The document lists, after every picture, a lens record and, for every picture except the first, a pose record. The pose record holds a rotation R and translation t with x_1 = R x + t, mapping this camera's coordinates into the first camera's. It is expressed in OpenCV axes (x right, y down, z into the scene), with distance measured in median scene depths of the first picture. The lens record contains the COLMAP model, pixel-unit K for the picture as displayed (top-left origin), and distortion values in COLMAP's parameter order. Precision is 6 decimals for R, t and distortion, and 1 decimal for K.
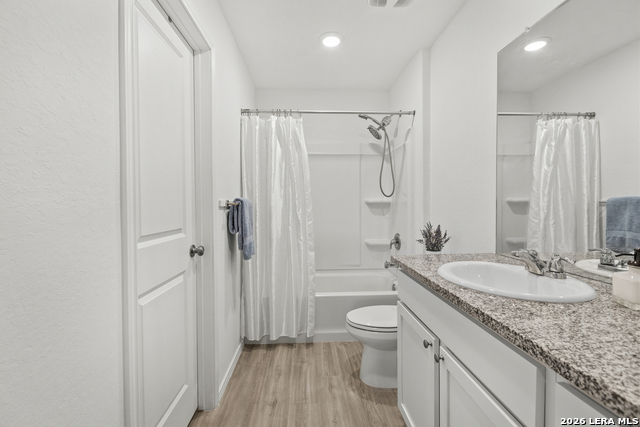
lens RADIAL K [[281.9, 0, 311.5], [0, 281.9, 210.0], [0, 0, 1]] dist [0.000242, 0.000012]
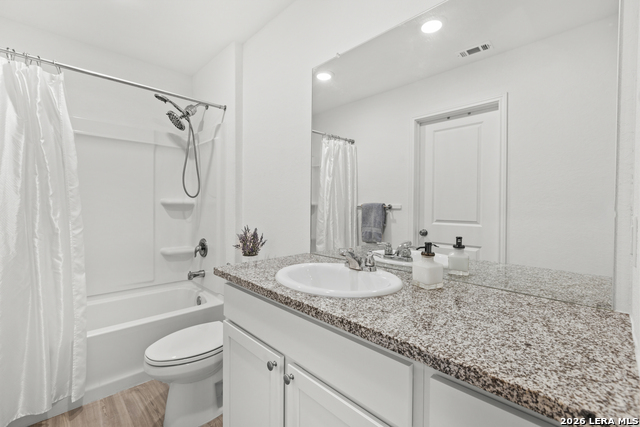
lens RADIAL K [[281.9, 0, 311.5], [0, 281.9, 210.0], [0, 0, 1]] dist [0.000242, 0.000012]
pose [[0.745484, 0.003631, 0.666513, -0.043296], [0.001173, 0.999976, -0.006759, -0.002140], [-0.666522, 0.005821, 0.745463, 0.130248]]
